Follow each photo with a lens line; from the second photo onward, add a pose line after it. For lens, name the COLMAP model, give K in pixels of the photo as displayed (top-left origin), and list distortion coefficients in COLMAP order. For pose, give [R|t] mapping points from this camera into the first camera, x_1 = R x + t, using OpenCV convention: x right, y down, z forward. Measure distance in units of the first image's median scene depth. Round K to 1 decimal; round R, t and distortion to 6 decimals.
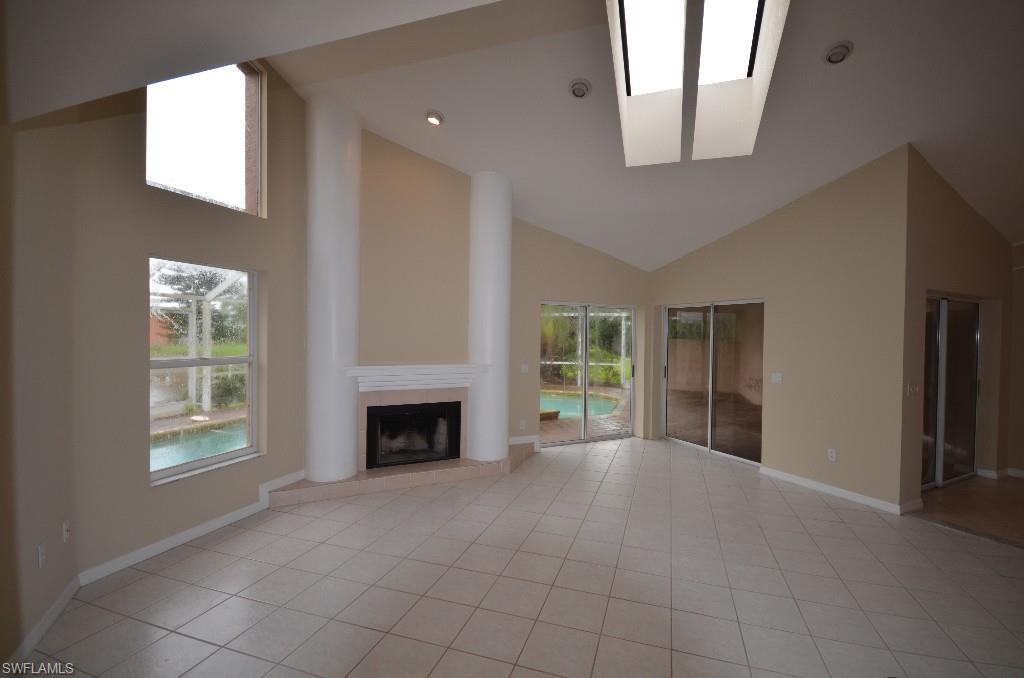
lens RADIAL K [[450.6, 0, 512.0], [0, 450.6, 339.0], [0, 0, 1]] dist [-0.001415, -0.000249]
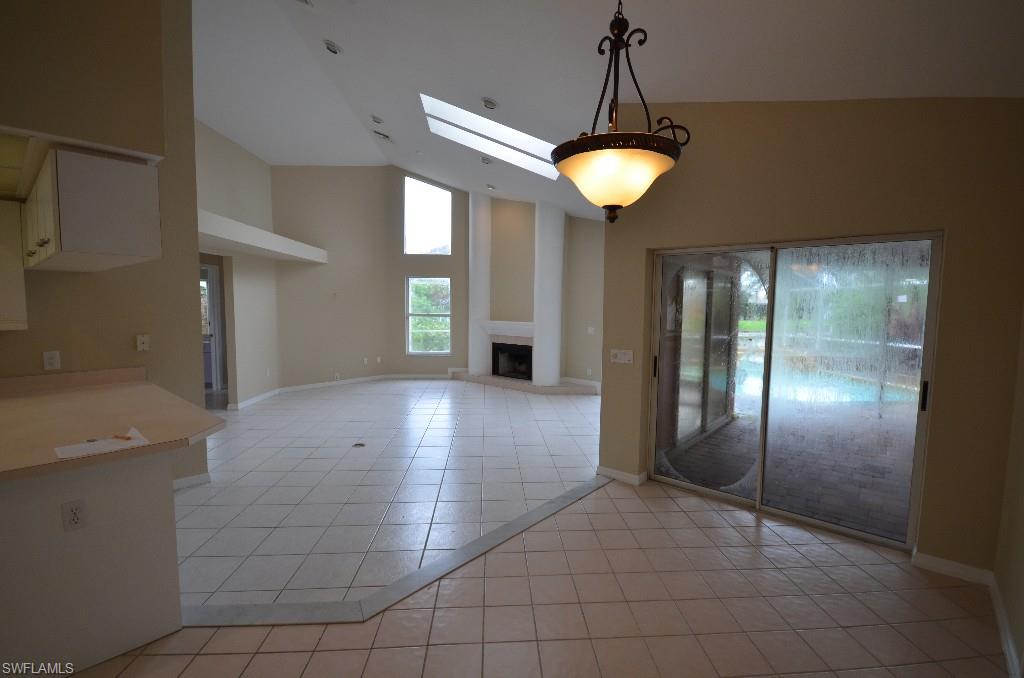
lens RADIAL K [[450.6, 0, 512.0], [0, 450.6, 339.0], [0, 0, 1]] dist [-0.001415, -0.000249]
pose [[0.377886, 0.064076, -0.923632, 1.389783], [-0.017259, 0.997916, 0.062169, 0.012664], [0.925691, -0.007552, 0.378204, 0.315567]]
